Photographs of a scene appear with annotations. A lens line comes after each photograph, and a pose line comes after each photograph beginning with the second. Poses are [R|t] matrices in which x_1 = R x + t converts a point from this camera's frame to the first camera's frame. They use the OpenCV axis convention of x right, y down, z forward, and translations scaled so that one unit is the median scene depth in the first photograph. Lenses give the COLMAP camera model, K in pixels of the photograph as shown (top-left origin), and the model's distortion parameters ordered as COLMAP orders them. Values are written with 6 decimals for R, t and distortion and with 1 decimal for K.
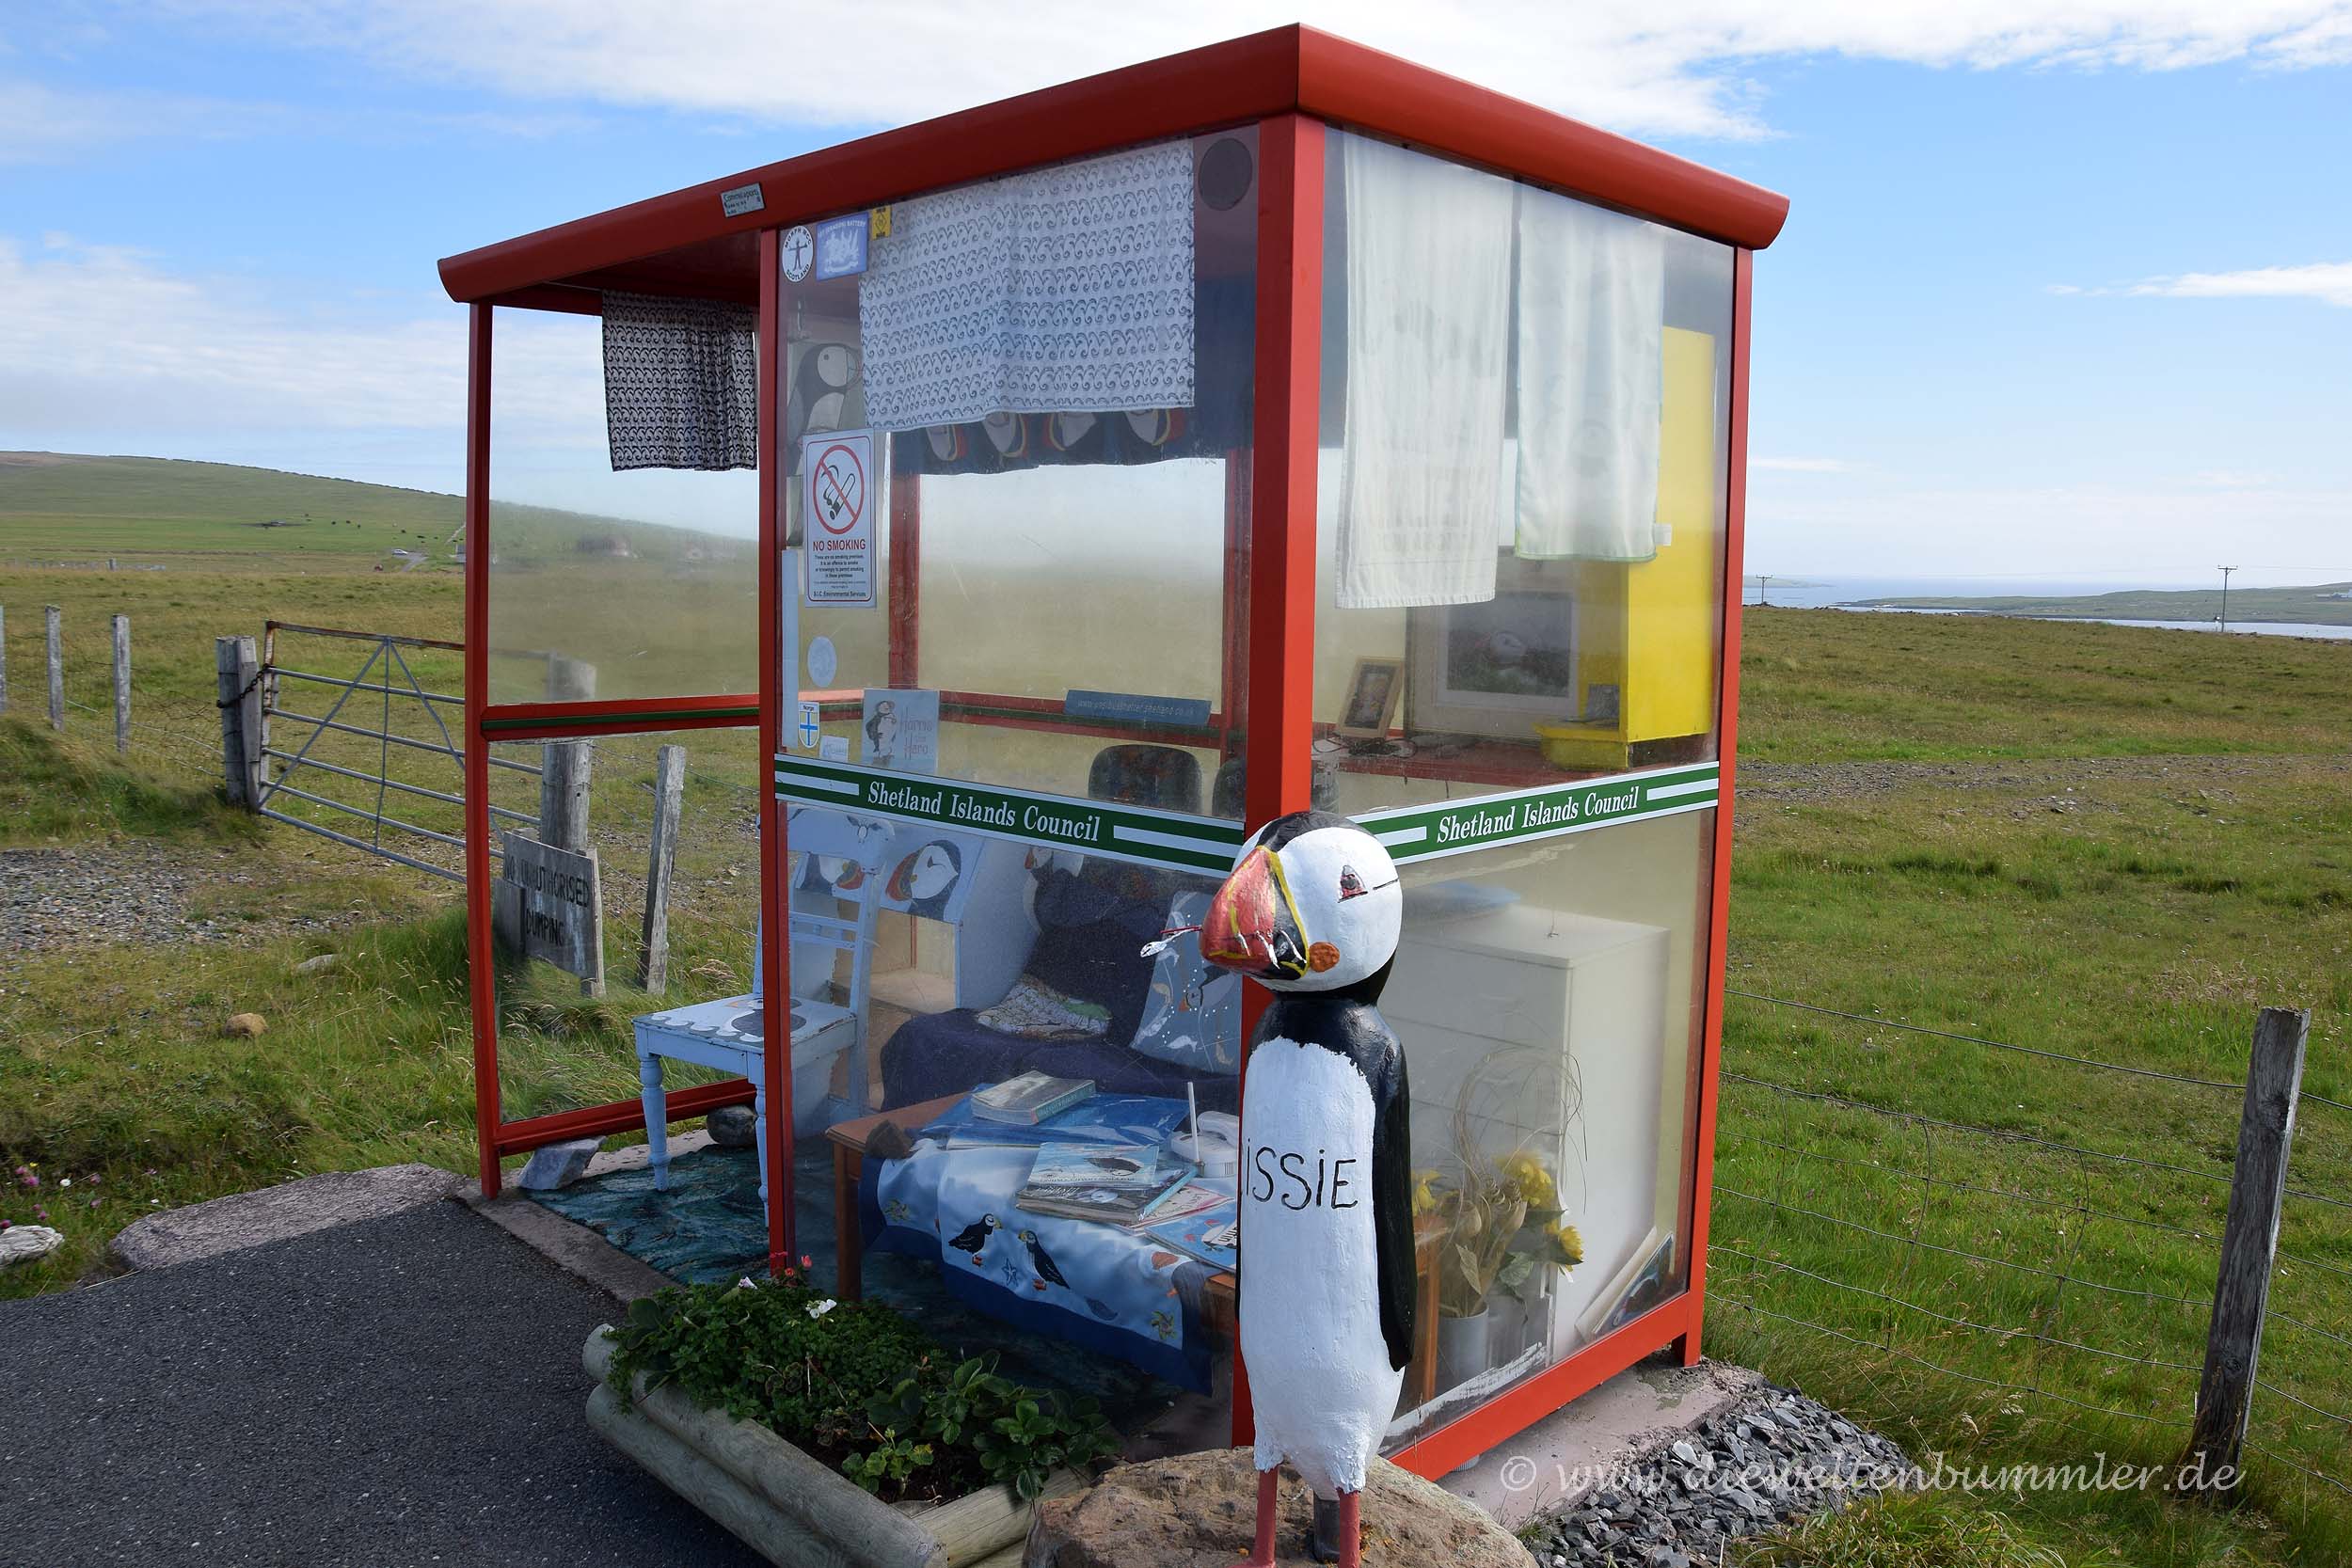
lens RADIAL K [[1834.4, 0, 1209.8], [0, 1834.4, 797.3], [0, 0, 1]] dist [-0.159283, 0.115827]
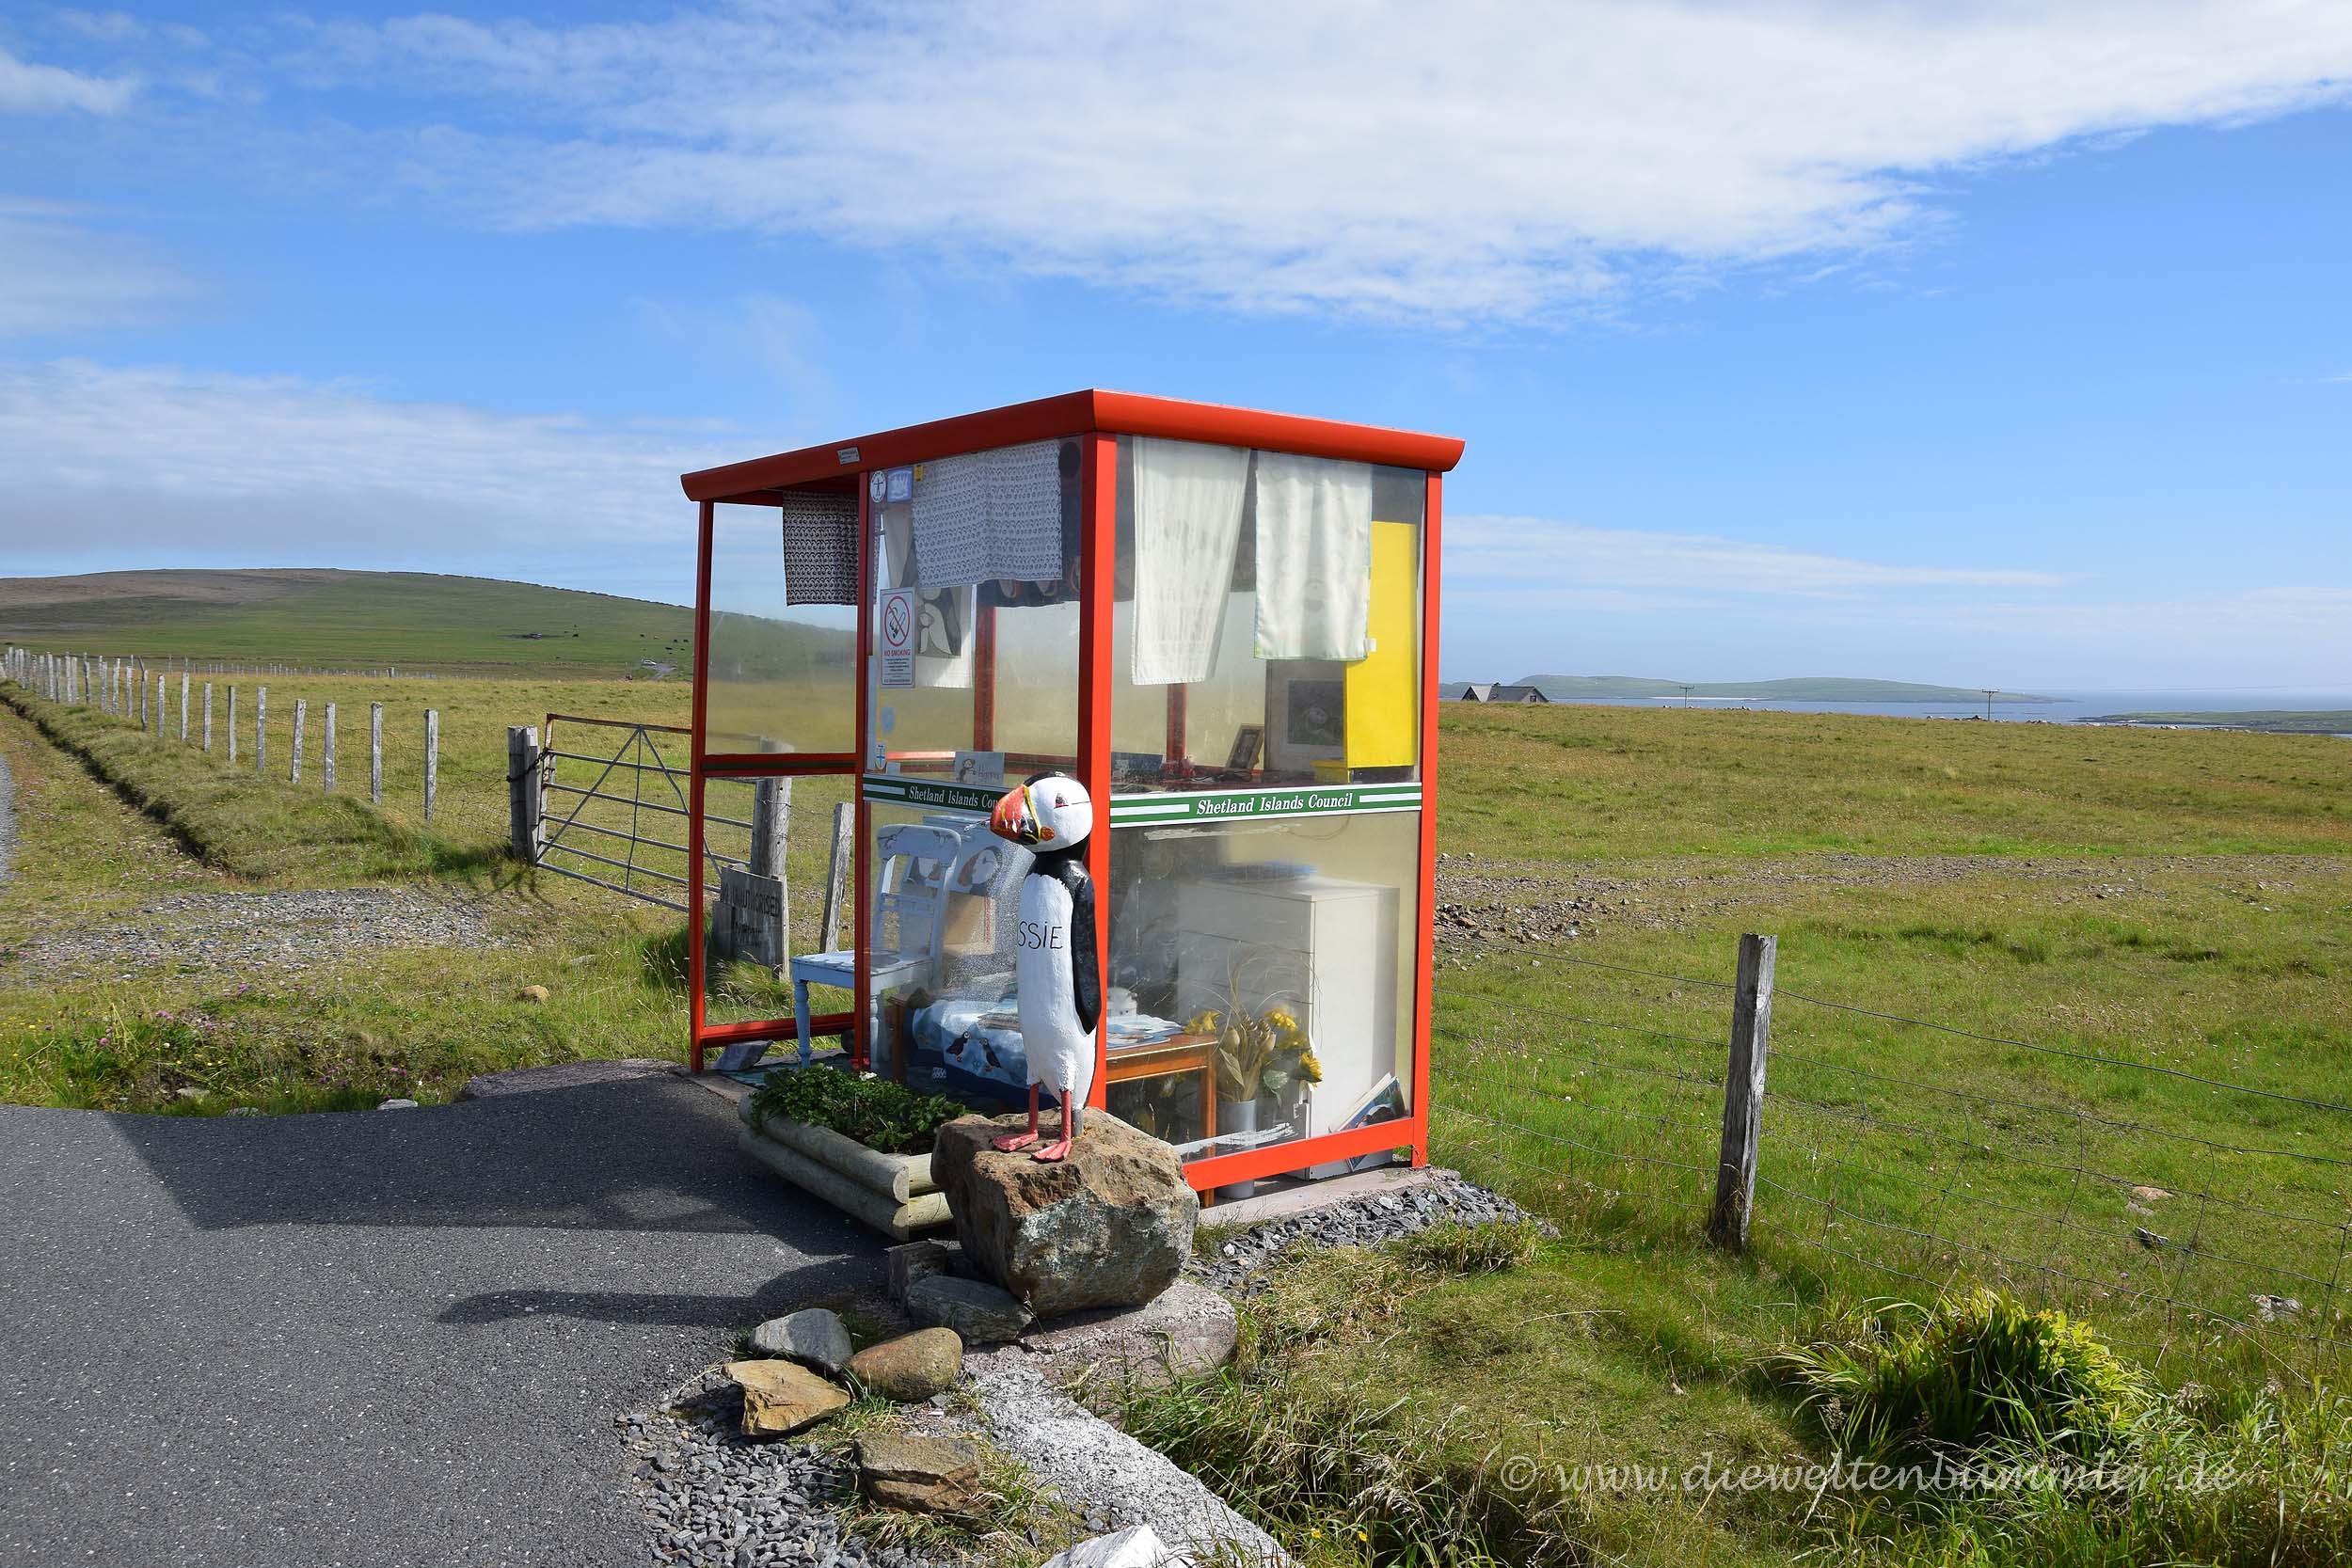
lens RADIAL K [[1834.4, 0, 1196.5], [0, 1834.4, 791.0], [0, 0, 1]] dist [-0.159283, 0.115827]
pose [[0.991467, 0.007675, -0.130135, 0.270225], [-0.016190, 0.997786, -0.064506, 0.089574], [0.129352, 0.066062, 0.989396, -0.603484]]
